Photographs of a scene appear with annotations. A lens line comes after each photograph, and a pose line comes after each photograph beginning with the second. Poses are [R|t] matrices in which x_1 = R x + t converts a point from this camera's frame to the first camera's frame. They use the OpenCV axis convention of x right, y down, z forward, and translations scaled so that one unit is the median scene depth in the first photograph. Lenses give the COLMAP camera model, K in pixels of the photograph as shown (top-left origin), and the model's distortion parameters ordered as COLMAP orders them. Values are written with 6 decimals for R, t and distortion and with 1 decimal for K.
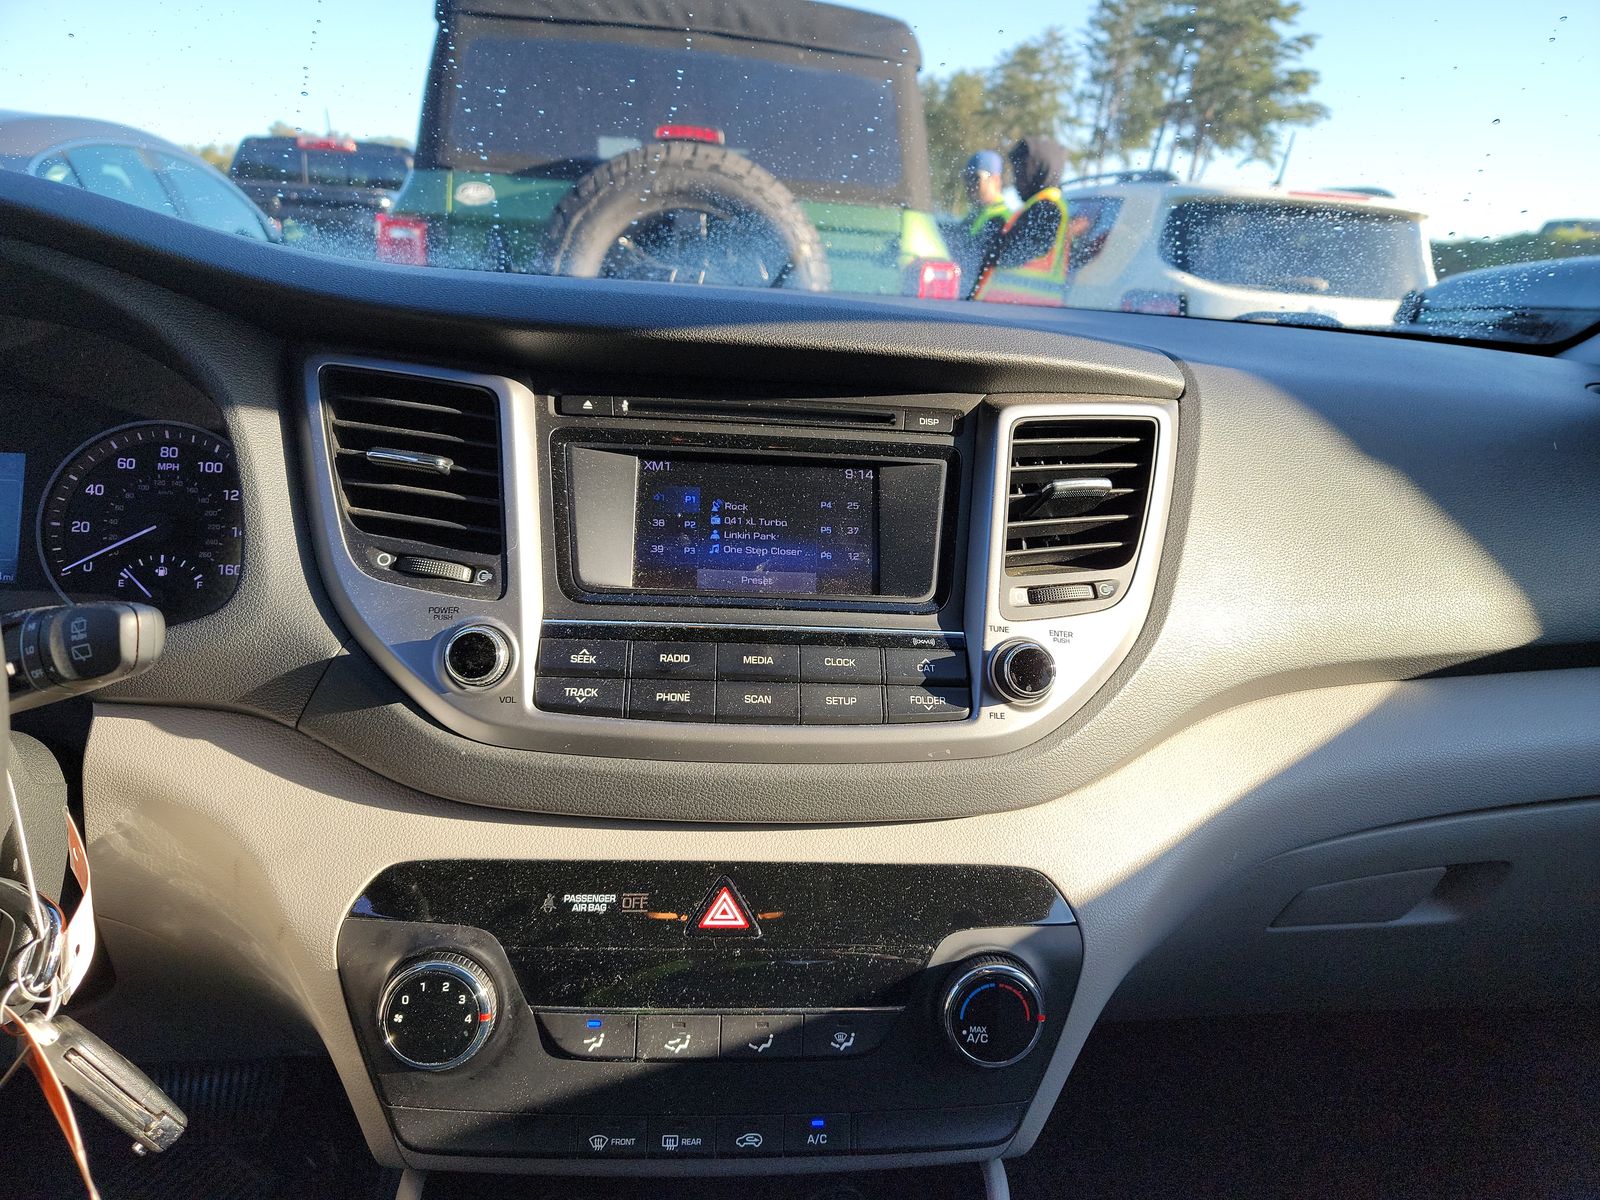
lens RADIAL K [[1136.1, 0, 832.0], [0, 1136.1, 621.2], [0, 0, 1]] dist [0.034982, -0.025276]
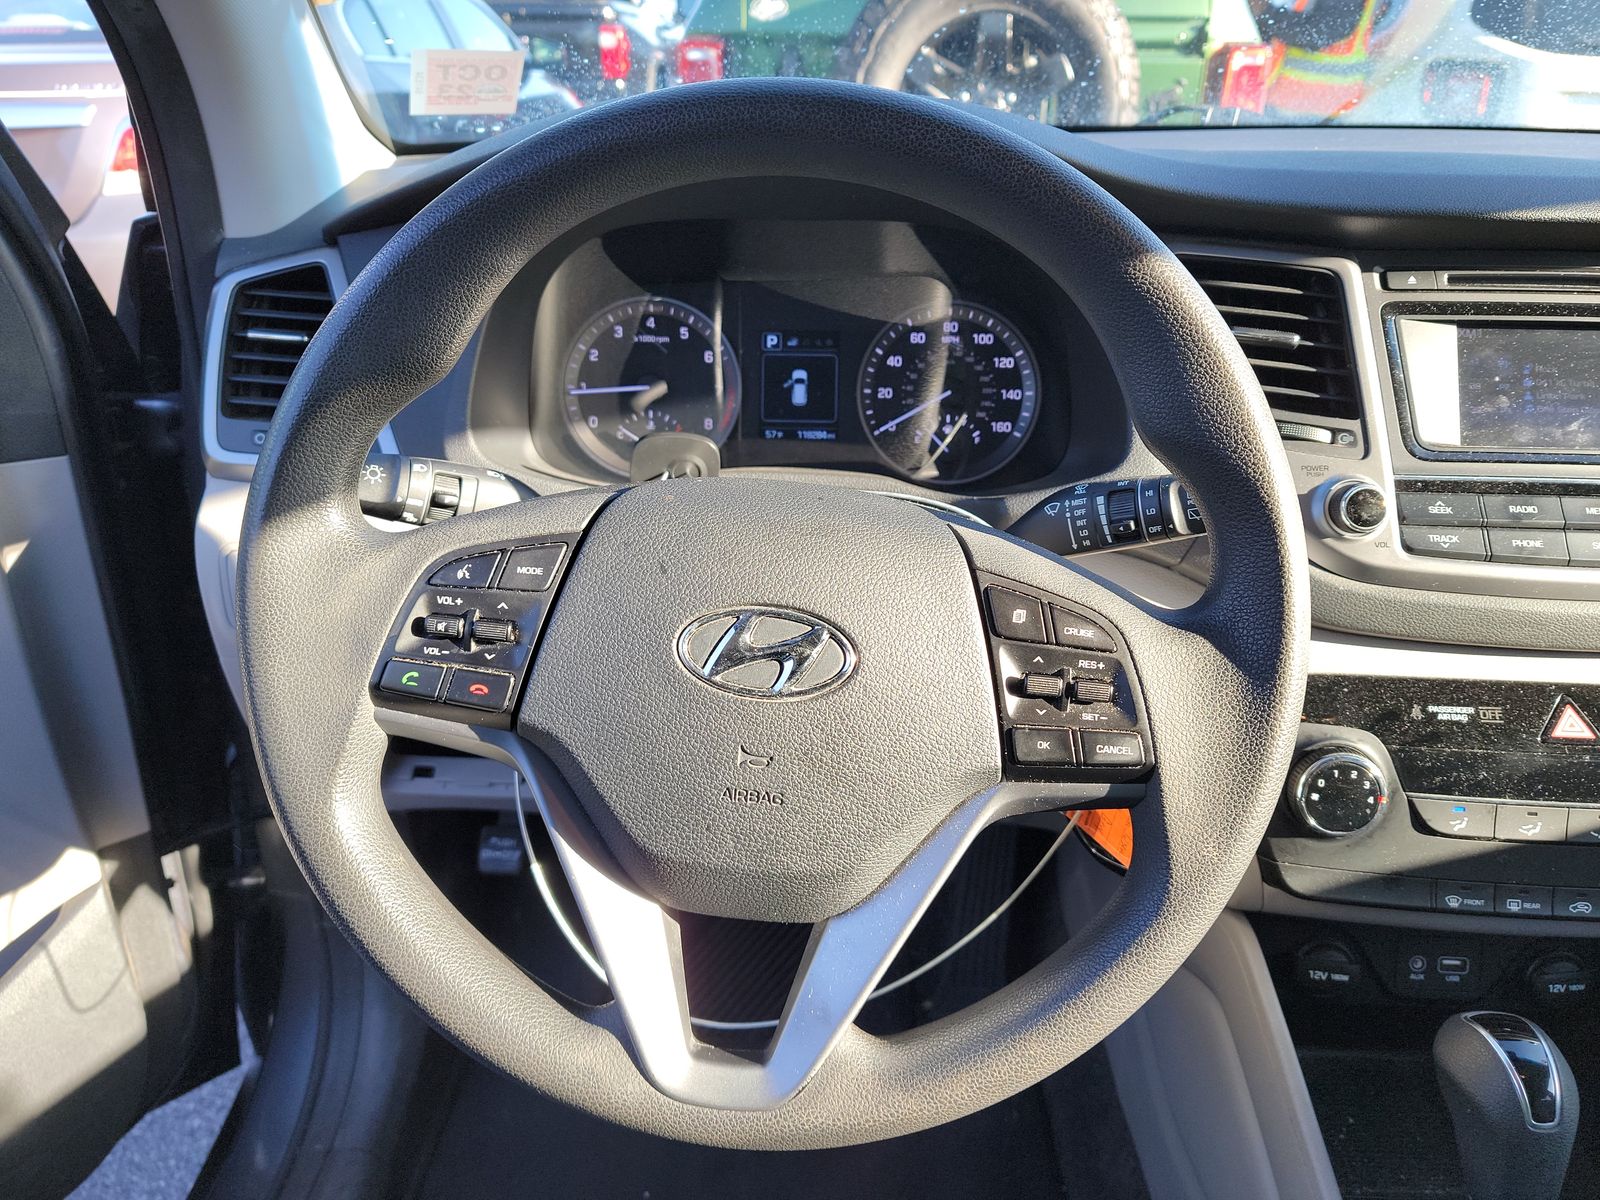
lens RADIAL K [[1136.1, 0, 798.0], [0, 1136.1, 604.3], [0, 0, 1]] dist [0.034982, -0.025276]
pose [[0.985514, 0.017763, -0.168660, -0.638062], [0.007640, 0.988840, 0.148789, -0.048614], [0.169420, -0.147922, 0.974380, -0.259712]]
